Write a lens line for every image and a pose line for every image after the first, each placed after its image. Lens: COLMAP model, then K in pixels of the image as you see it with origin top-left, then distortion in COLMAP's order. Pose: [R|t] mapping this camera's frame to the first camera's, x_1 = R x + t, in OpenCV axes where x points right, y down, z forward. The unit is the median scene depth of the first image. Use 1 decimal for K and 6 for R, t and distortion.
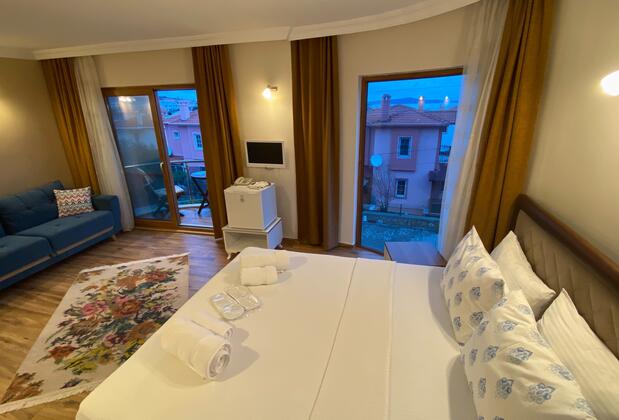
lens RADIAL K [[301.6, 0, 317.3], [0, 301.6, 211.9], [0, 0, 1]] dist [0.008376, -0.016274]
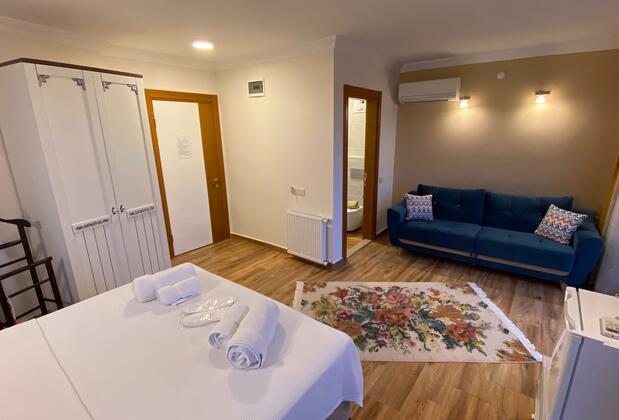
lens RADIAL K [[301.6, 0, 311.2], [0, 301.6, 208.6], [0, 0, 1]] dist [0.008376, -0.016274]
pose [[-0.408943, 0.255114, -0.876175, 0.178845], [-0.283443, 0.877132, 0.387686, -0.222238], [0.867425, 0.406887, -0.286386, 0.726358]]
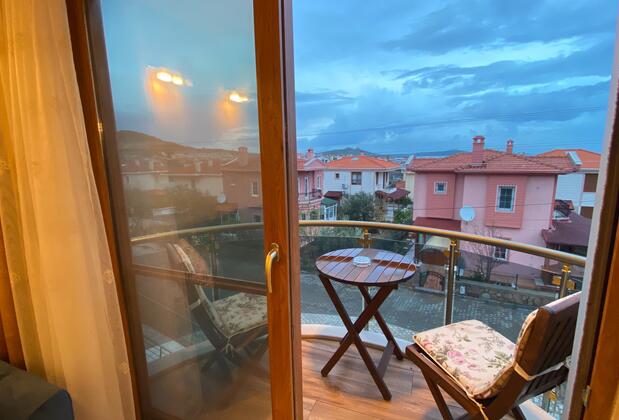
lens RADIAL K [[301.6, 0, 314.8], [0, 301.6, 212.2], [0, 0, 1]] dist [0.008376, -0.016274]
pose [[0.989221, 0.024750, -0.144323, -0.539622], [-0.047360, 0.986715, -0.155405, -0.186793], [0.138559, 0.160565, 0.977251, 0.946635]]
